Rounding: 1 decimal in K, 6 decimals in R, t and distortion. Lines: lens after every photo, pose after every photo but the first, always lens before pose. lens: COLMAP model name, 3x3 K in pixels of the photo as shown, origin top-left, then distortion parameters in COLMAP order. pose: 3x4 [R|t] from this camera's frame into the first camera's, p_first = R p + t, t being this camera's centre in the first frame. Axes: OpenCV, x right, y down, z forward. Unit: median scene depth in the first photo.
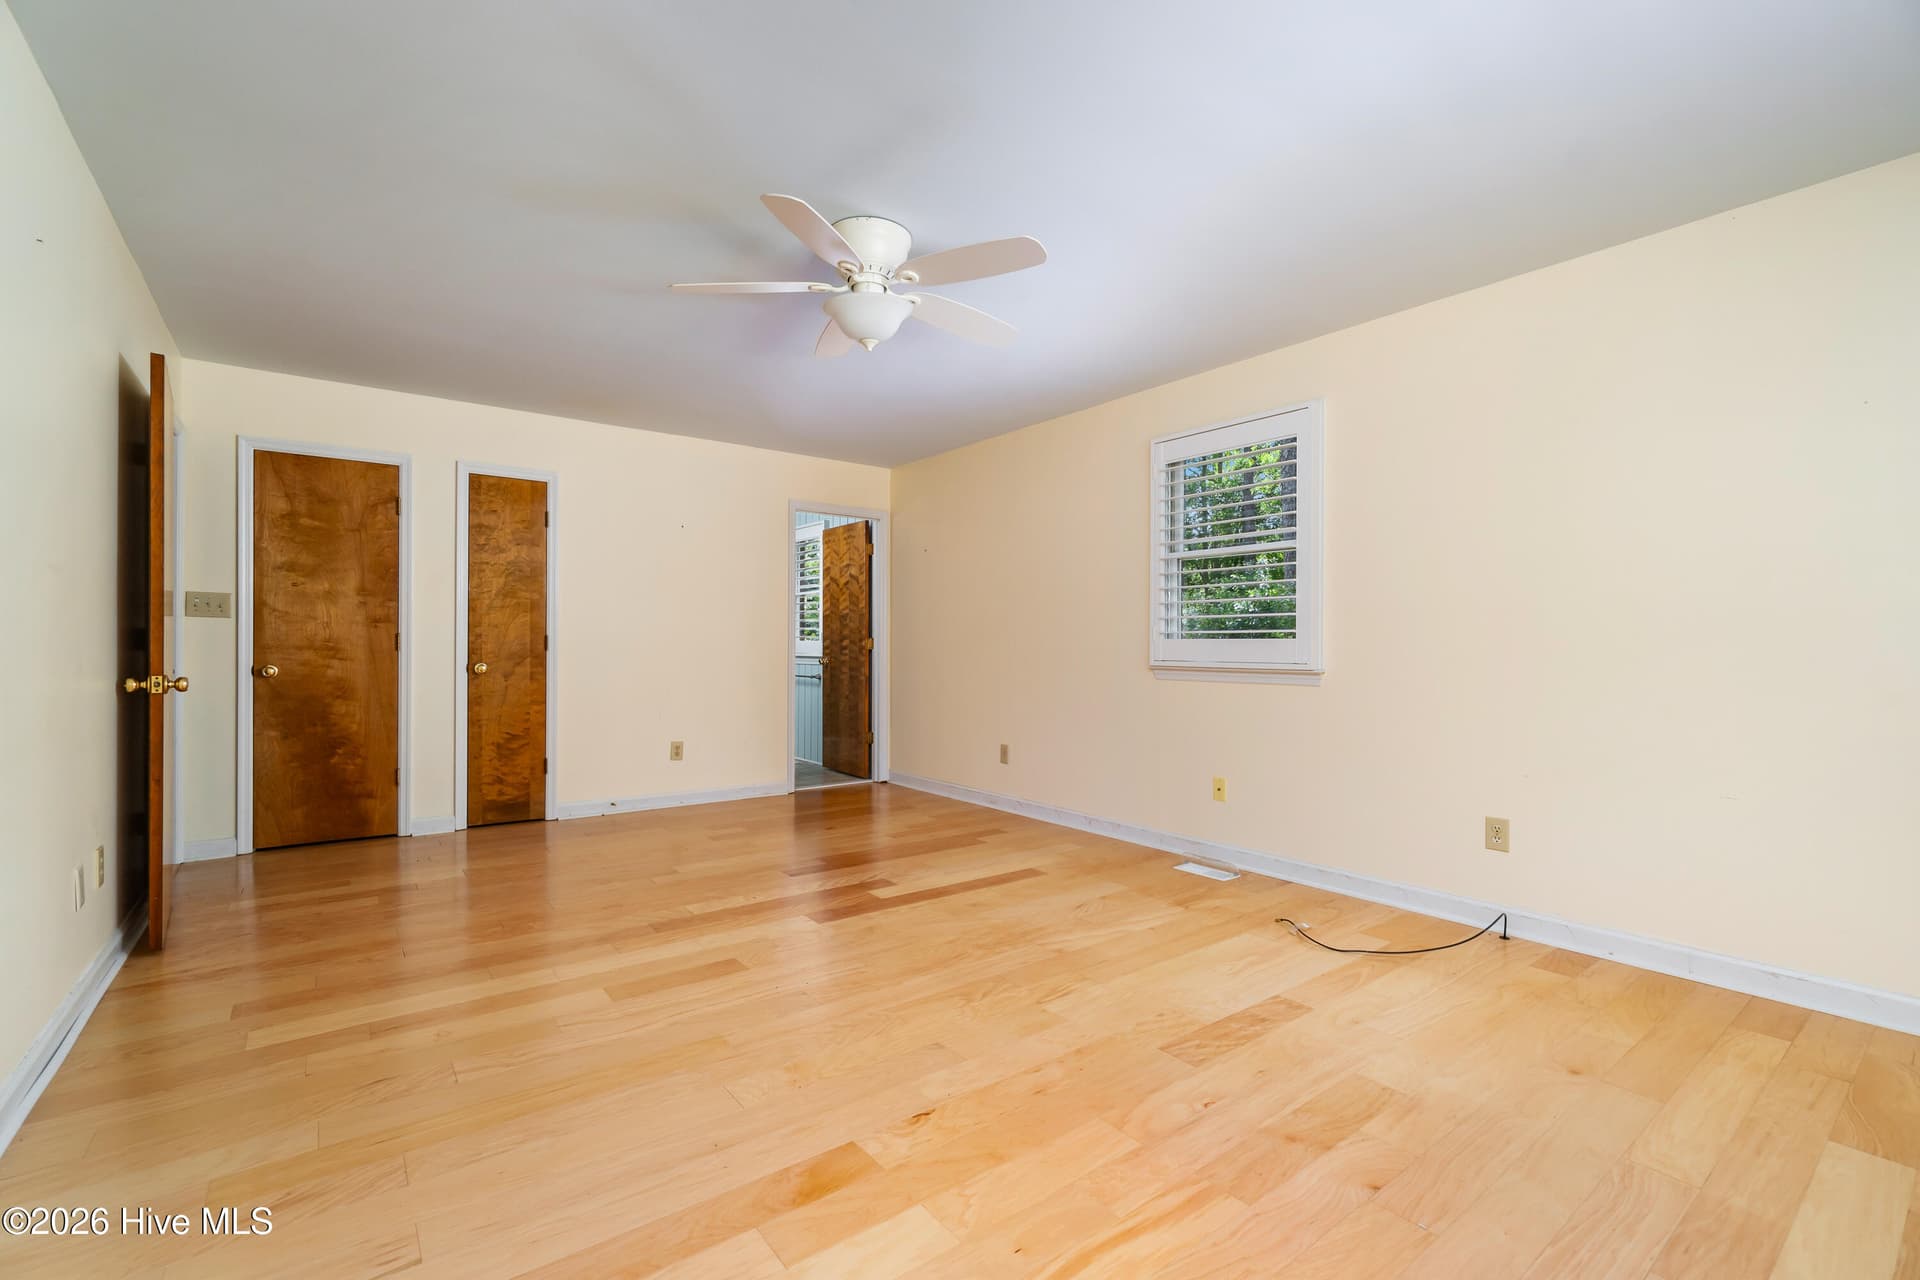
lens RADIAL K [[827.7, 0, 960.0], [0, 827.7, 640.0], [0, 0, 1]] dist [0.000151, -0.000016]
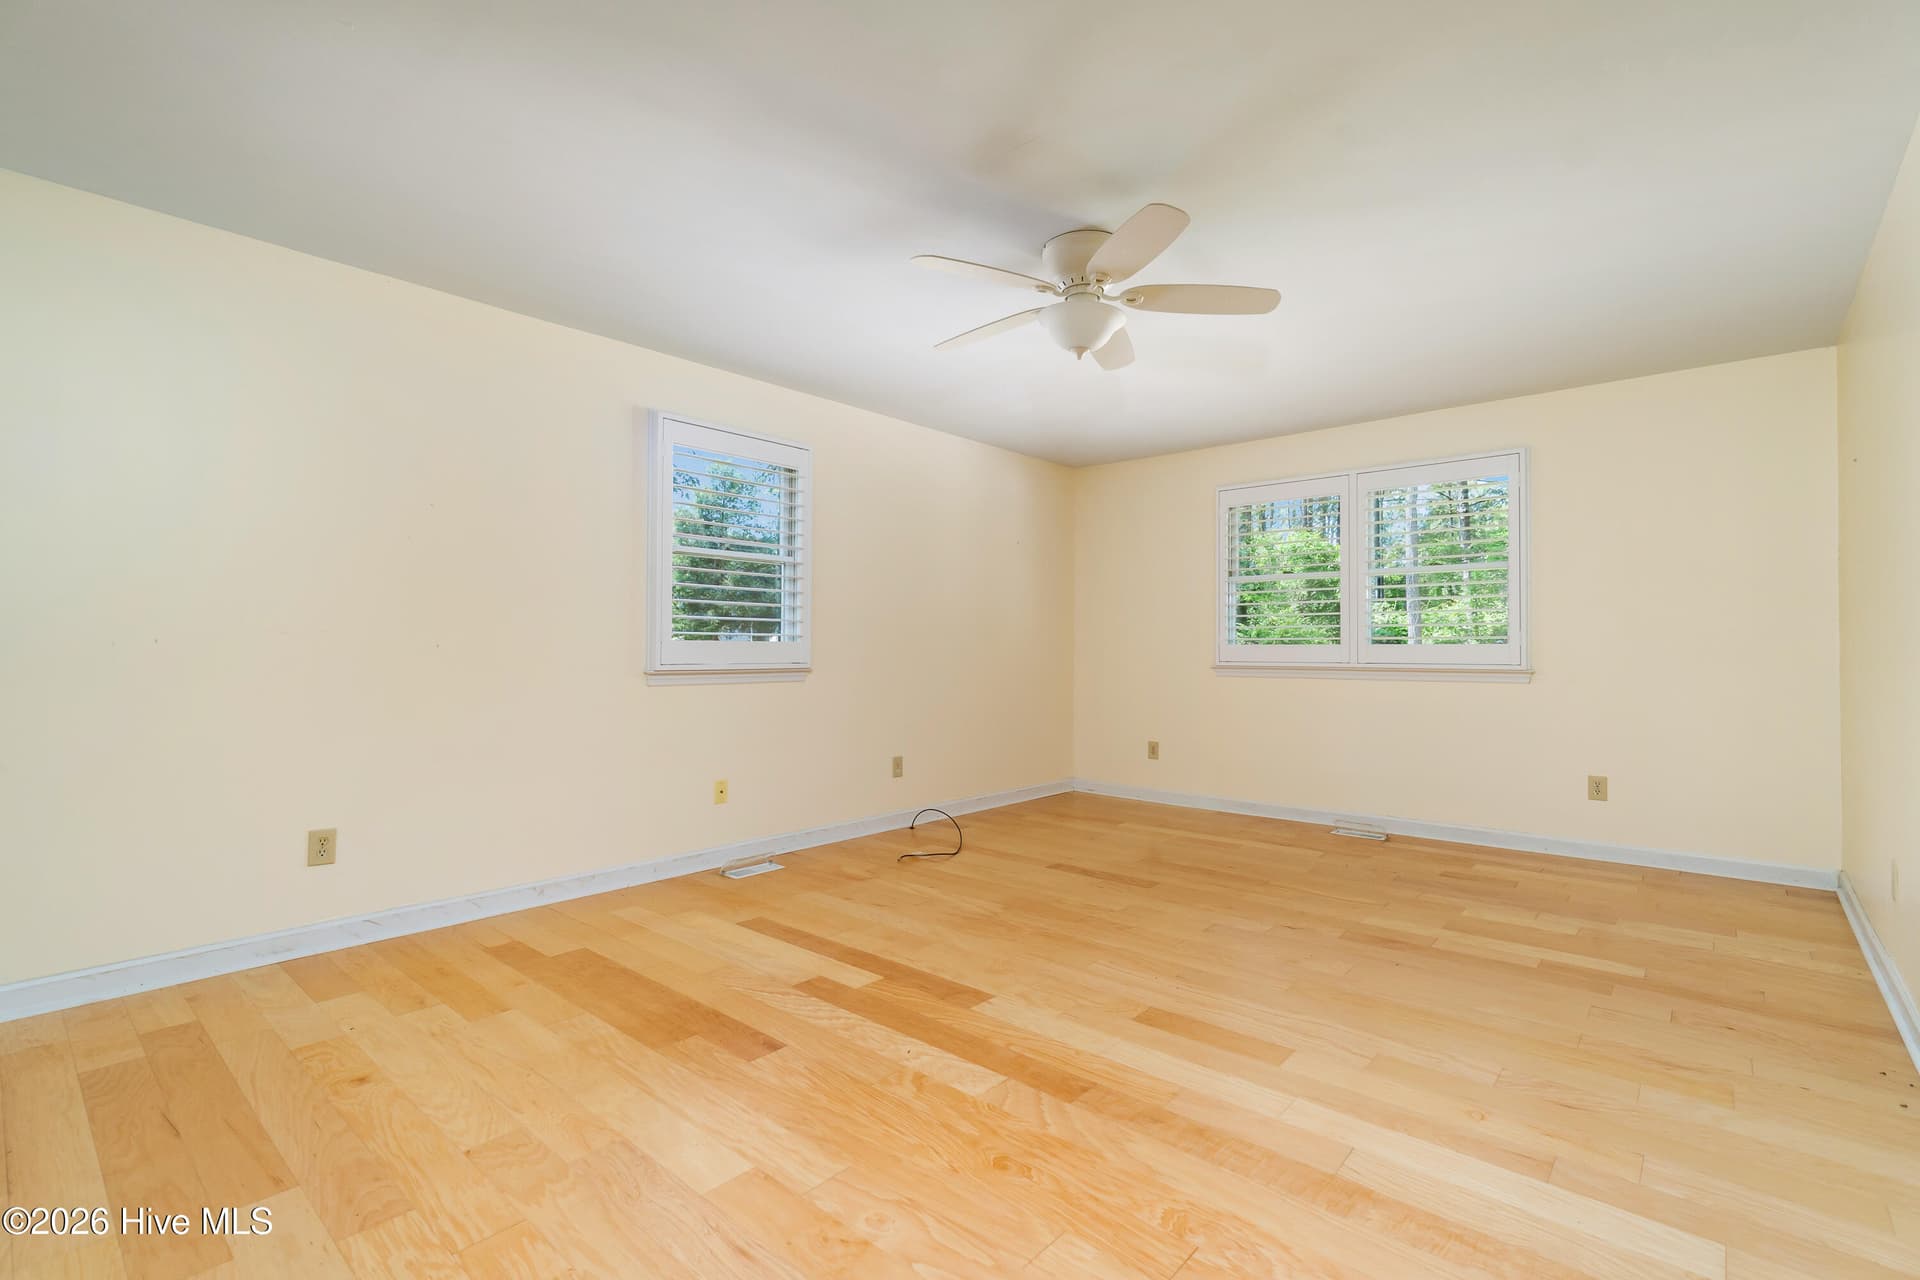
lens RADIAL K [[860.7, 0, 959.6], [0, 860.7, 653.0], [0, 0, 1]] dist [0.044065, 0.000328]
pose [[-0.197624, -0.013849, 0.980180, -0.976515], [-0.021898, 0.999713, 0.009710, -0.003743], [-0.980033, -0.019545, -0.197871, 1.185669]]
